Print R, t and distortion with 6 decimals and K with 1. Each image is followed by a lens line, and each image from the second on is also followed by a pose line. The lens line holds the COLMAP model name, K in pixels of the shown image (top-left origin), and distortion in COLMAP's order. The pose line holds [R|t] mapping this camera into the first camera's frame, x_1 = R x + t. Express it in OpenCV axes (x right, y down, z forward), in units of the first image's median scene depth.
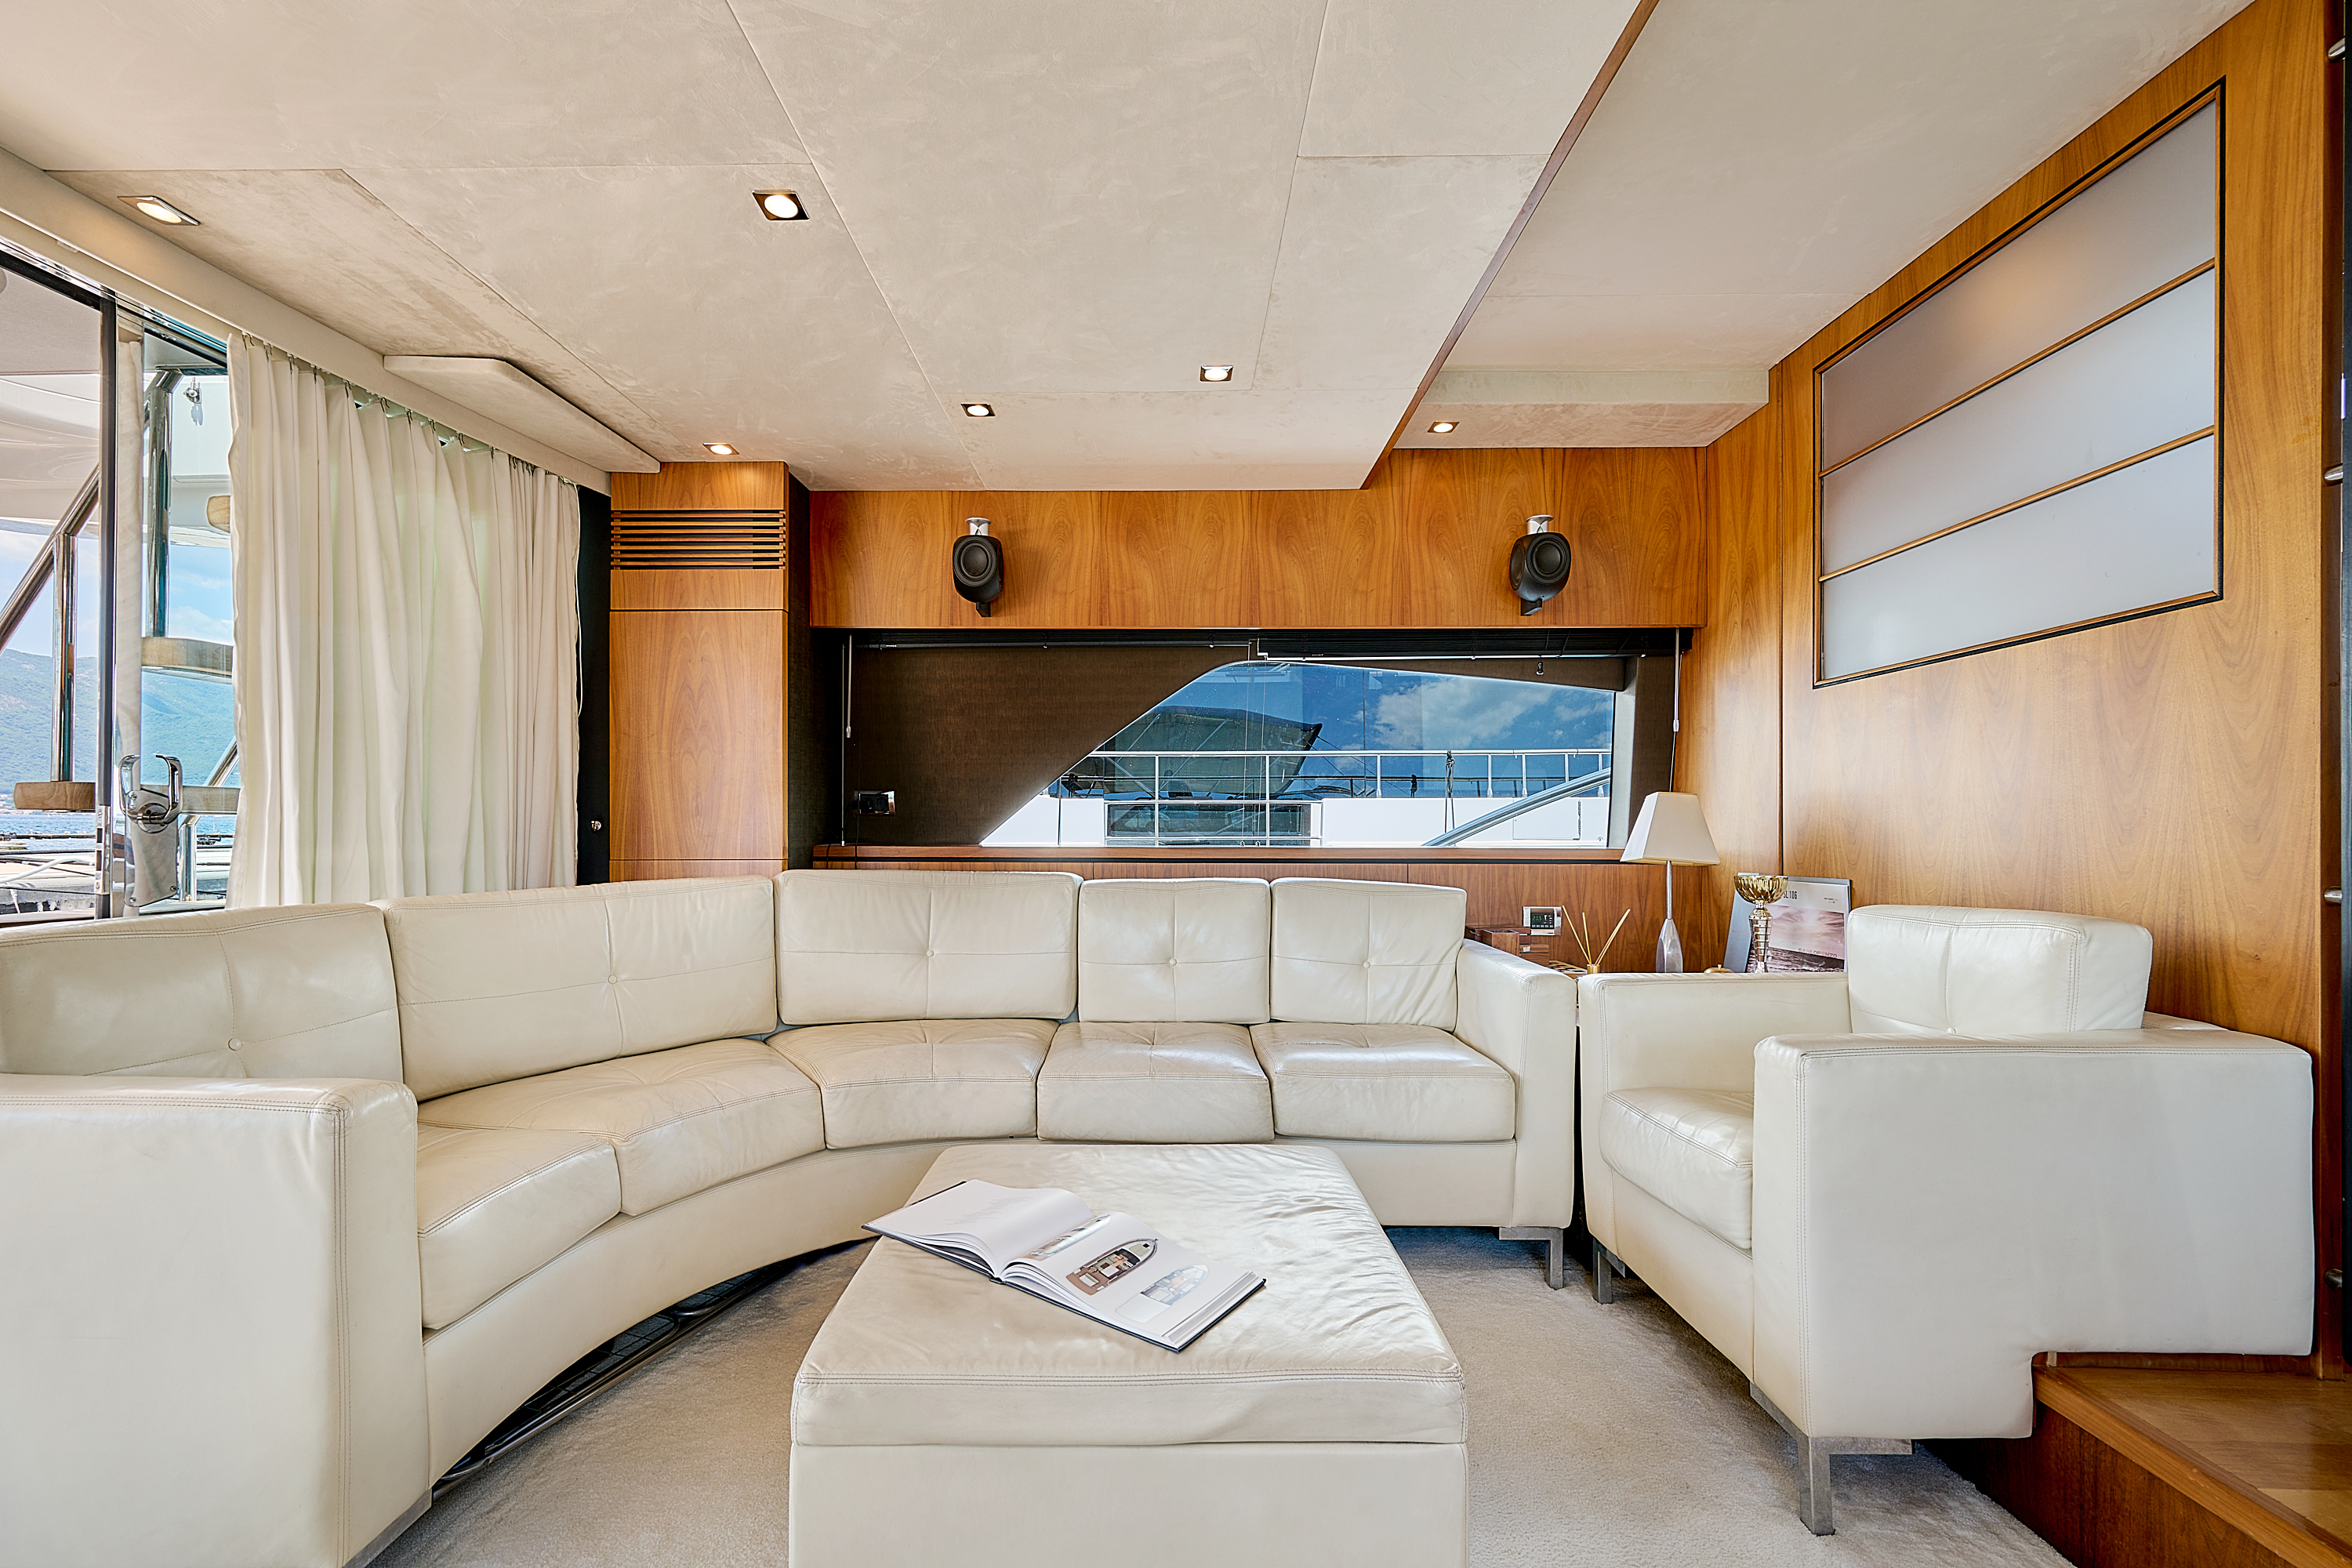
lens RADIAL K [[1000.9, 0, 1167.8], [0, 1000.9, 826.4], [0, 0, 1]] dist [0.001774, -0.000042]
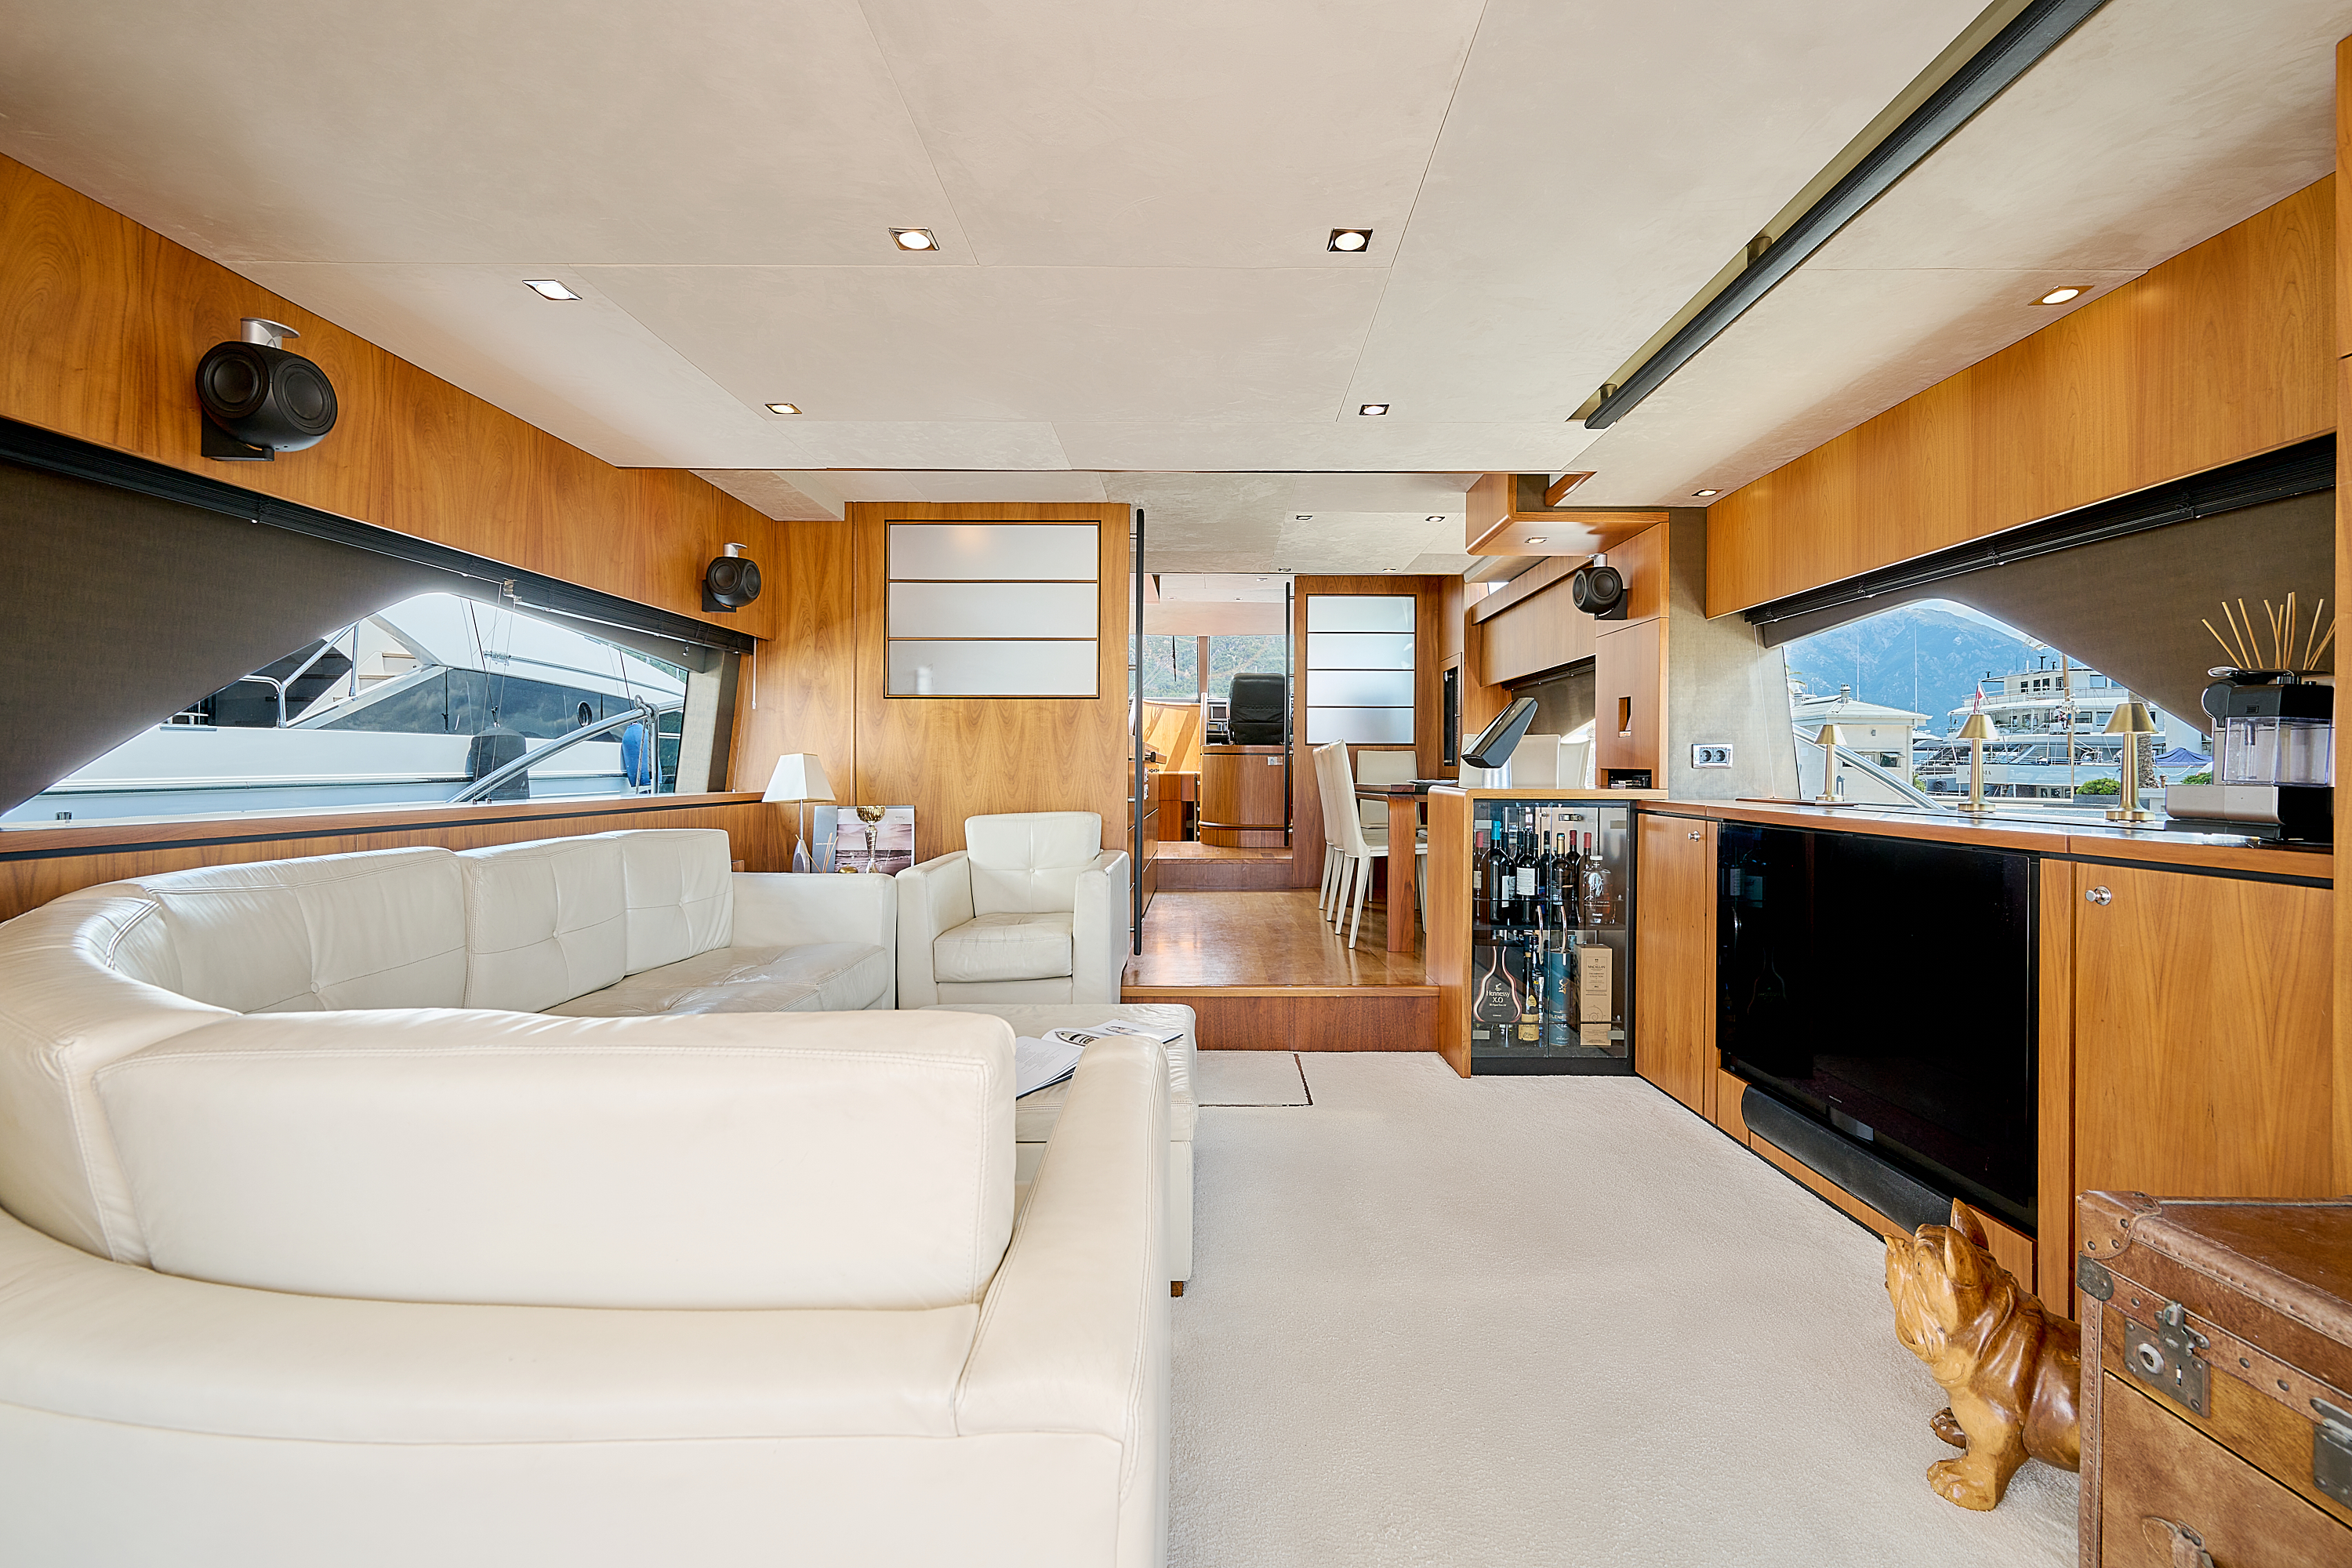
lens RADIAL K [[933.8, 0, 1176.0], [0, 933.8, 784.0], [0, 0, 1]] dist [-0.000988, -0.000225]
pose [[0.012039, -0.010224, 0.999875, -0.876684], [-0.005254, 0.999933, 0.010288, -0.005880], [-0.999914, -0.005377, 0.011985, 0.401275]]
